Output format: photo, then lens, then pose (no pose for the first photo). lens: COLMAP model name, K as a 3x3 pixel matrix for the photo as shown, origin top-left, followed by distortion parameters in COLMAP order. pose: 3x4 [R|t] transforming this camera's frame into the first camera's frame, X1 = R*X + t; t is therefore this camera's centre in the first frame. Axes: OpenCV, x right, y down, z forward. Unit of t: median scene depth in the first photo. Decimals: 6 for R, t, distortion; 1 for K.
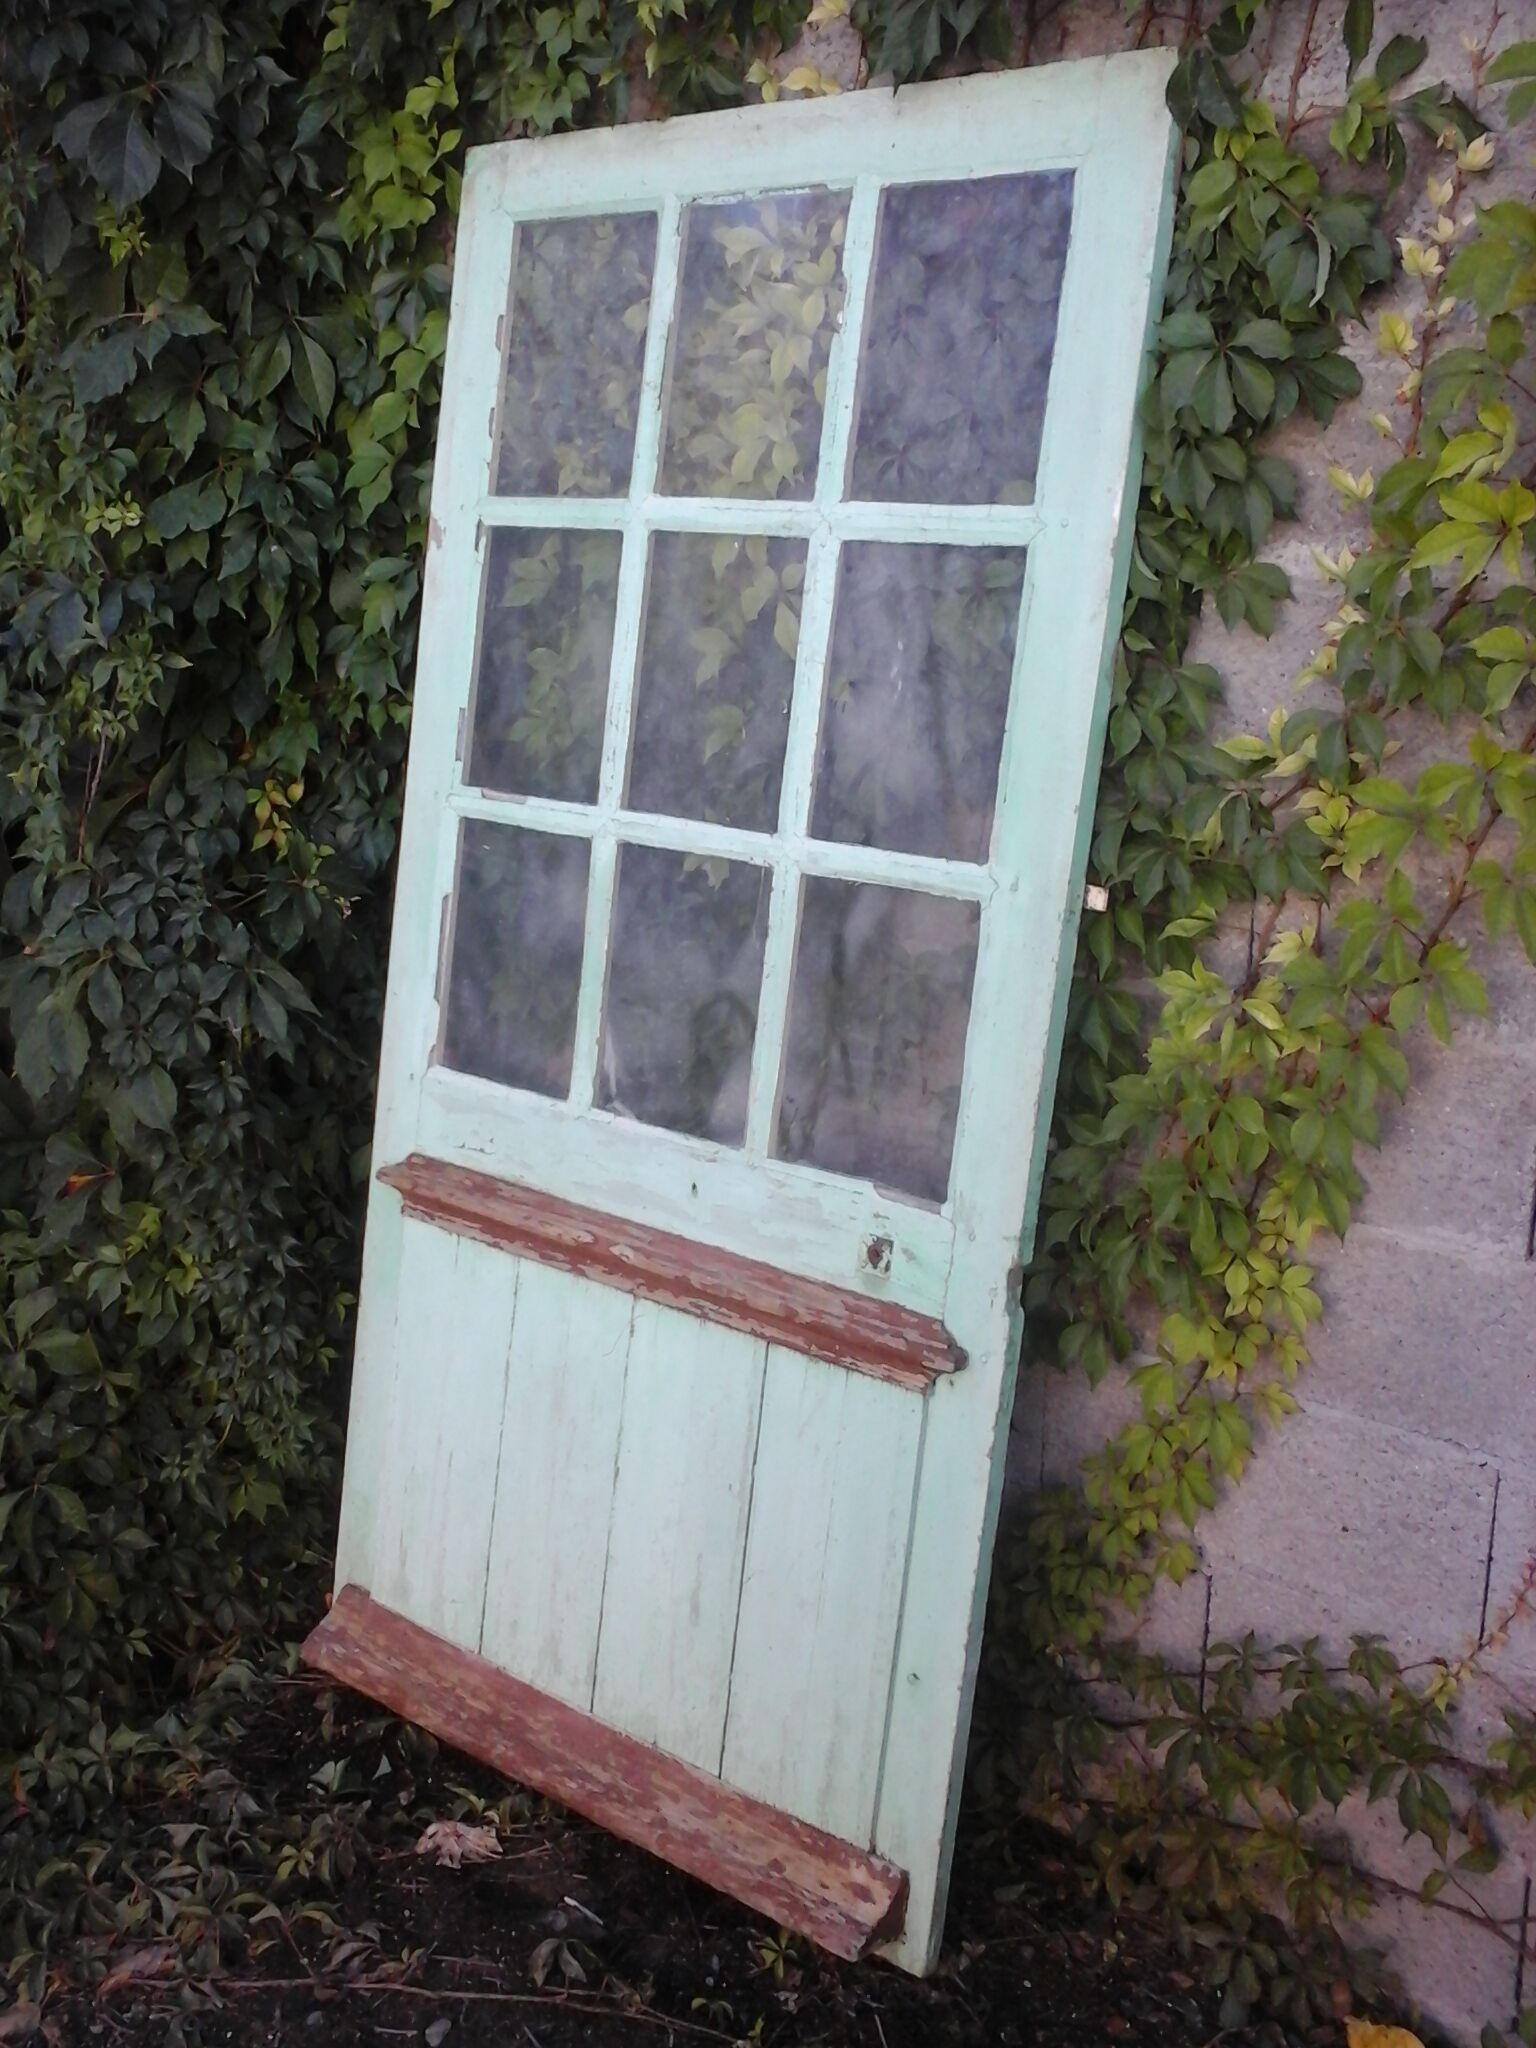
lens RADIAL K [[1960.2, 0, 753.6], [0, 1960.2, 1038.3], [0, 0, 1]] dist [0.019600, 0.000000]
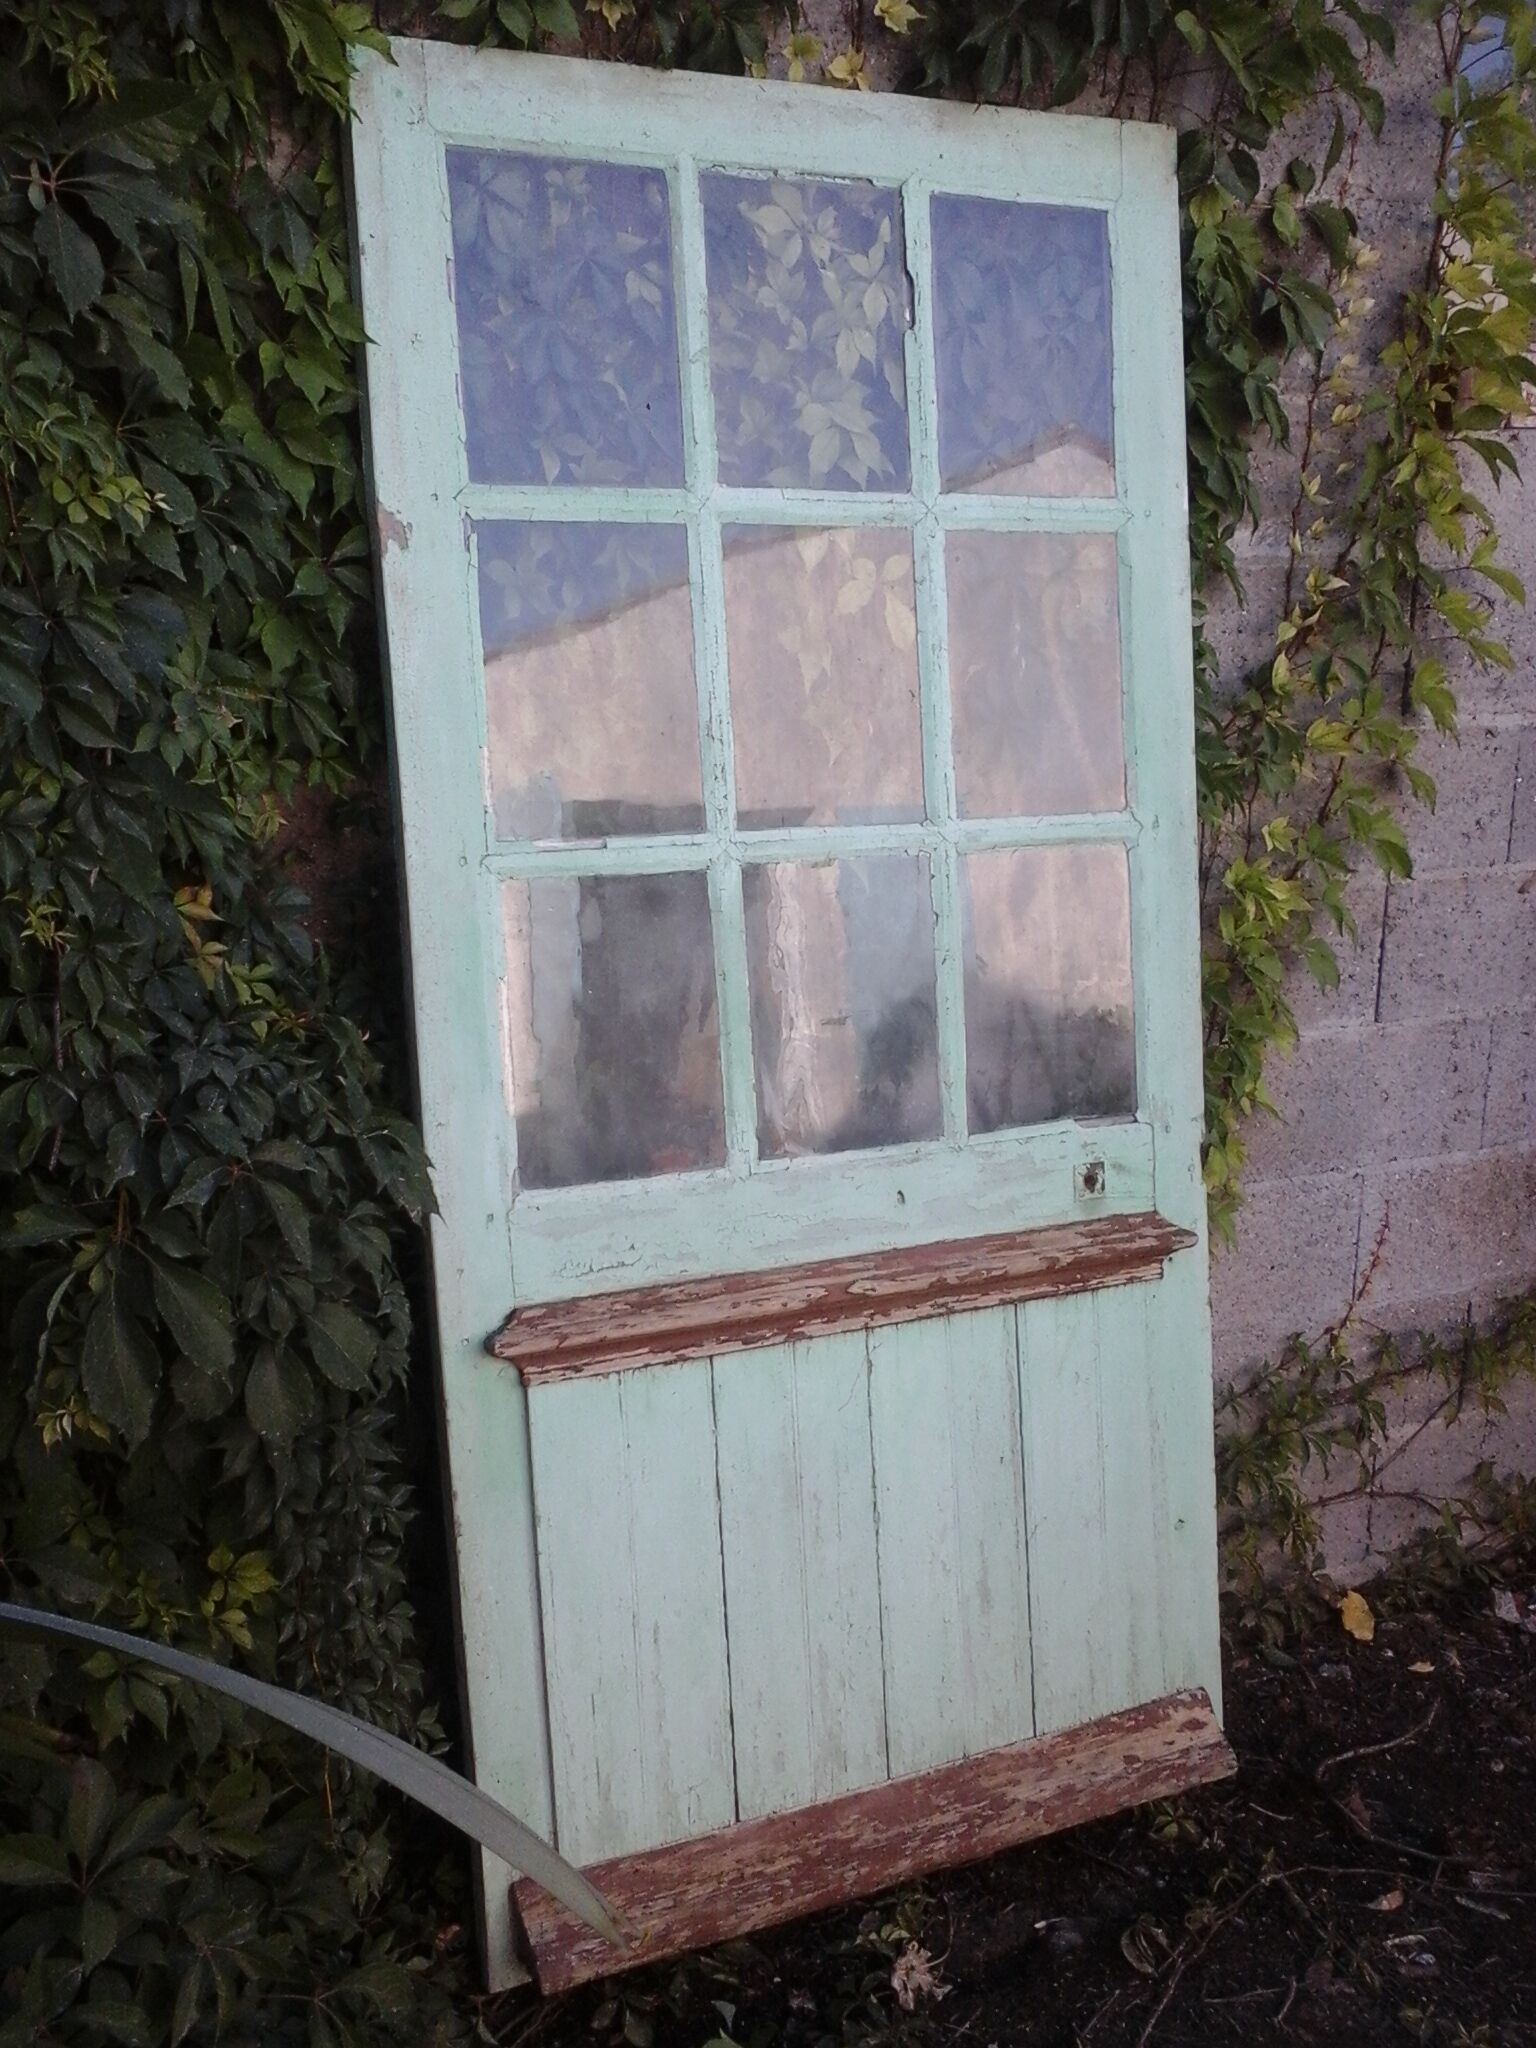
lens RADIAL K [[1960.2, 0, 785.3], [0, 1960.2, 1034.3], [0, 0, 1]] dist [0.019600, 0.000000]
pose [[0.444468, -0.226306, 0.866737, -0.874090], [0.233005, 0.963465, 0.132075, -0.141916], [-0.864960, 0.143251, 0.480960, 0.561897]]
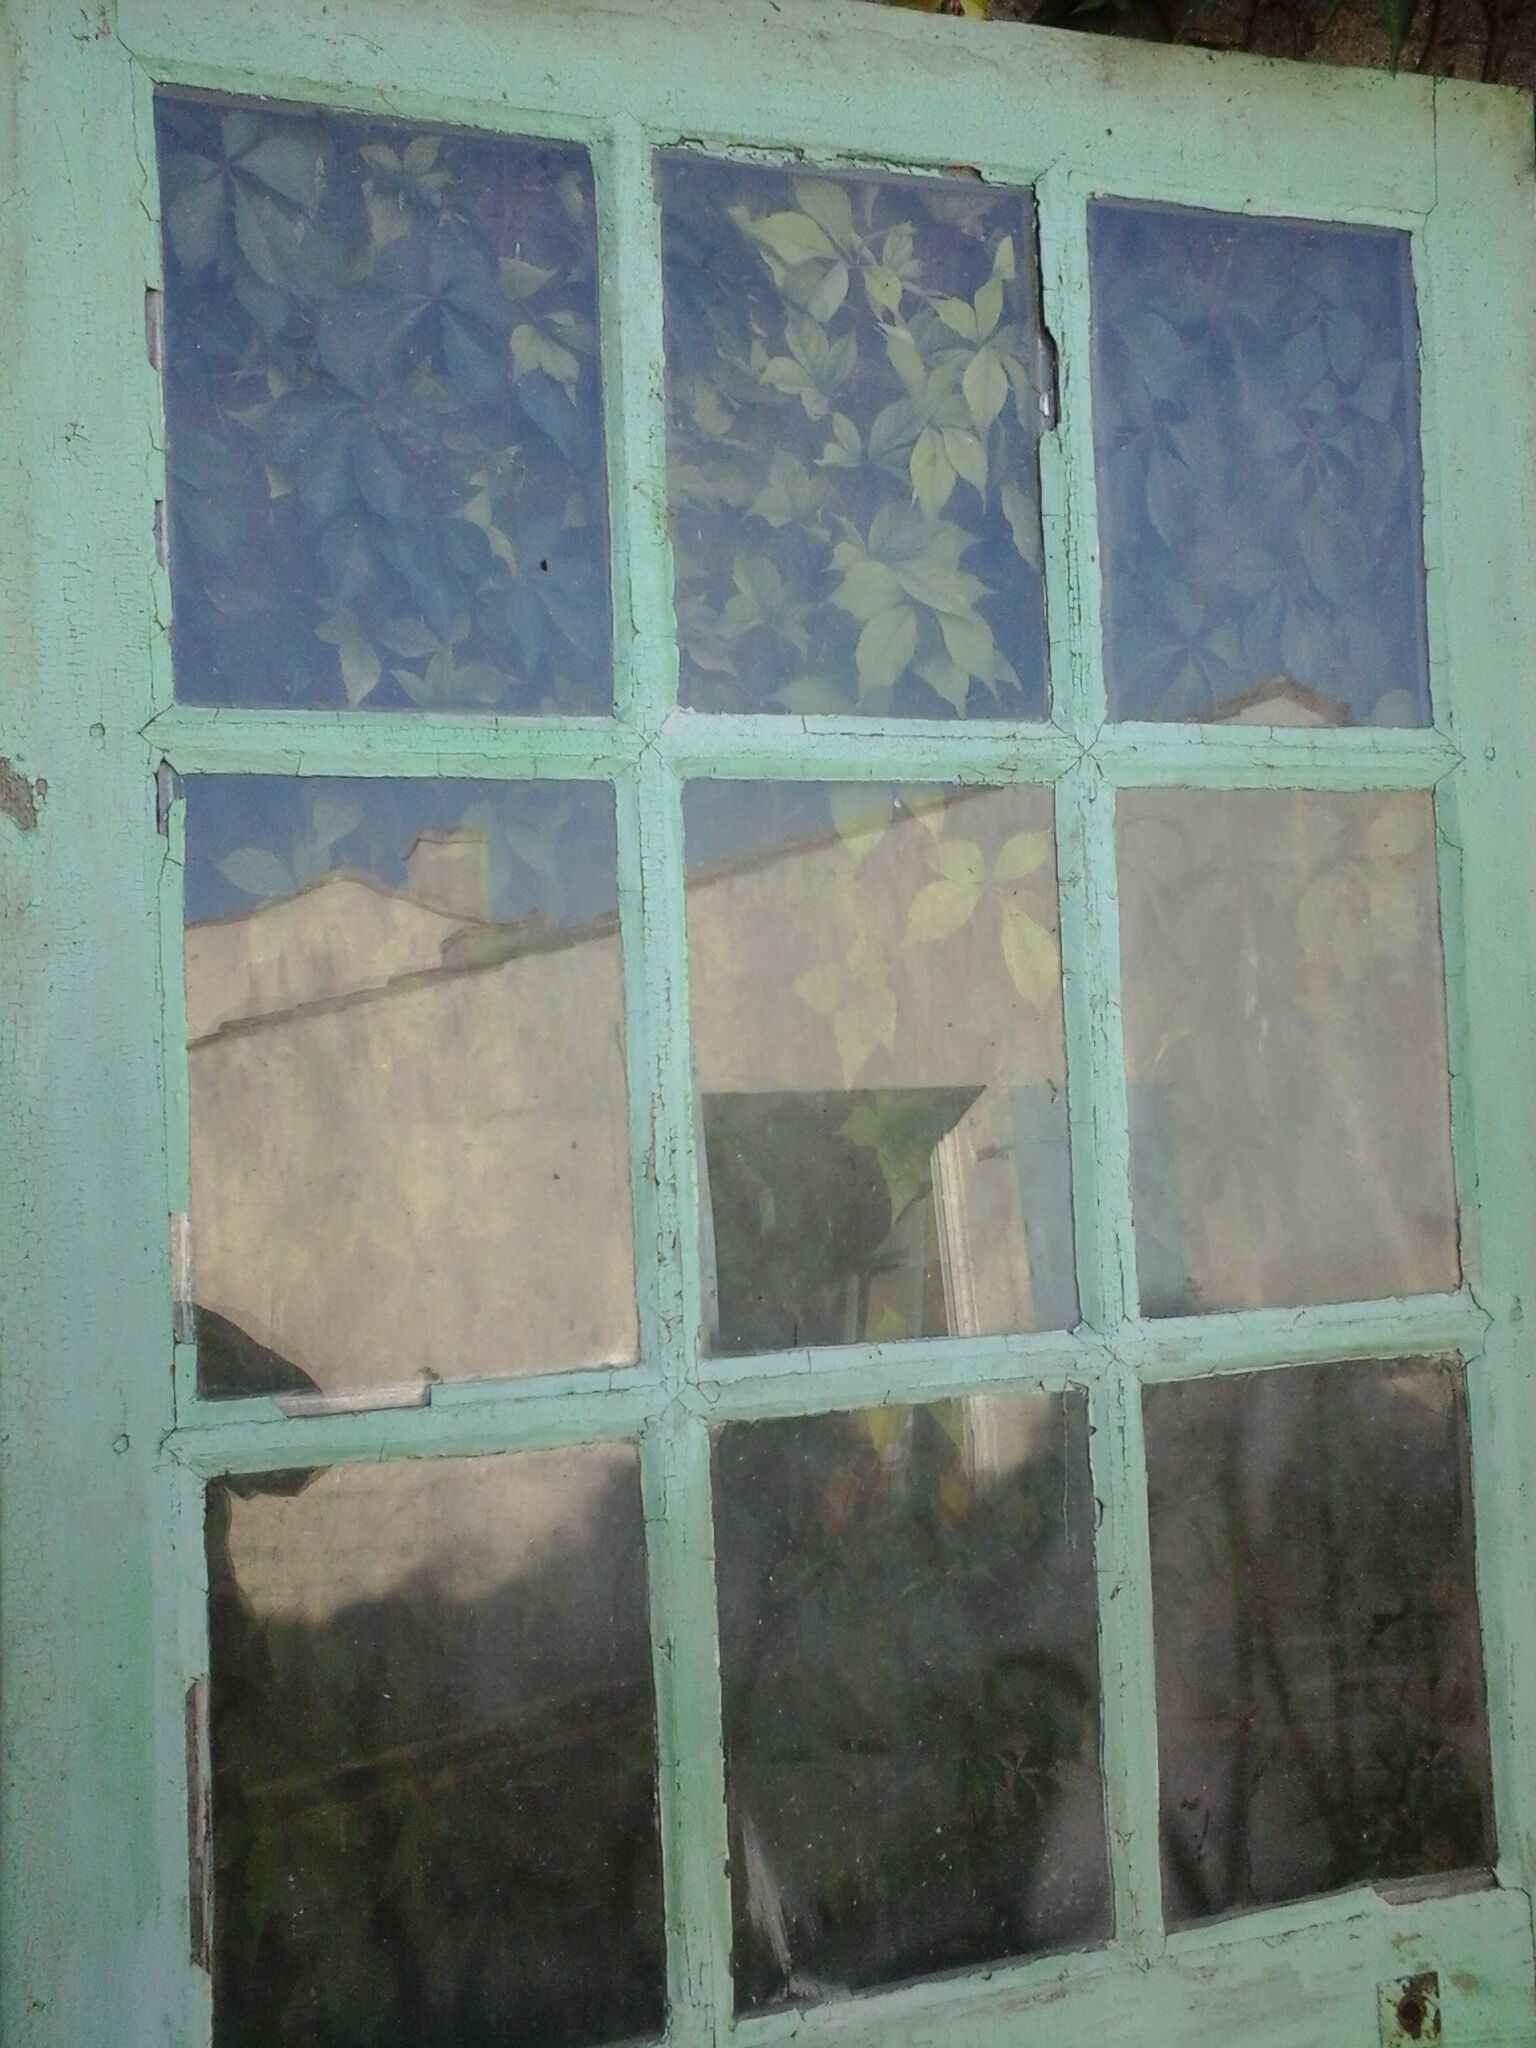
lens RADIAL K [[1960.2, 0, 797.5], [0, 1960.2, 1042.9], [0, 0, 1]] dist [0.019600, 0.000000]
pose [[0.537711, -0.115915, 0.835123, -0.441173], [0.226300, 0.974001, -0.010517, -0.181708], [-0.812192, 0.194643, 0.549963, 0.715638]]
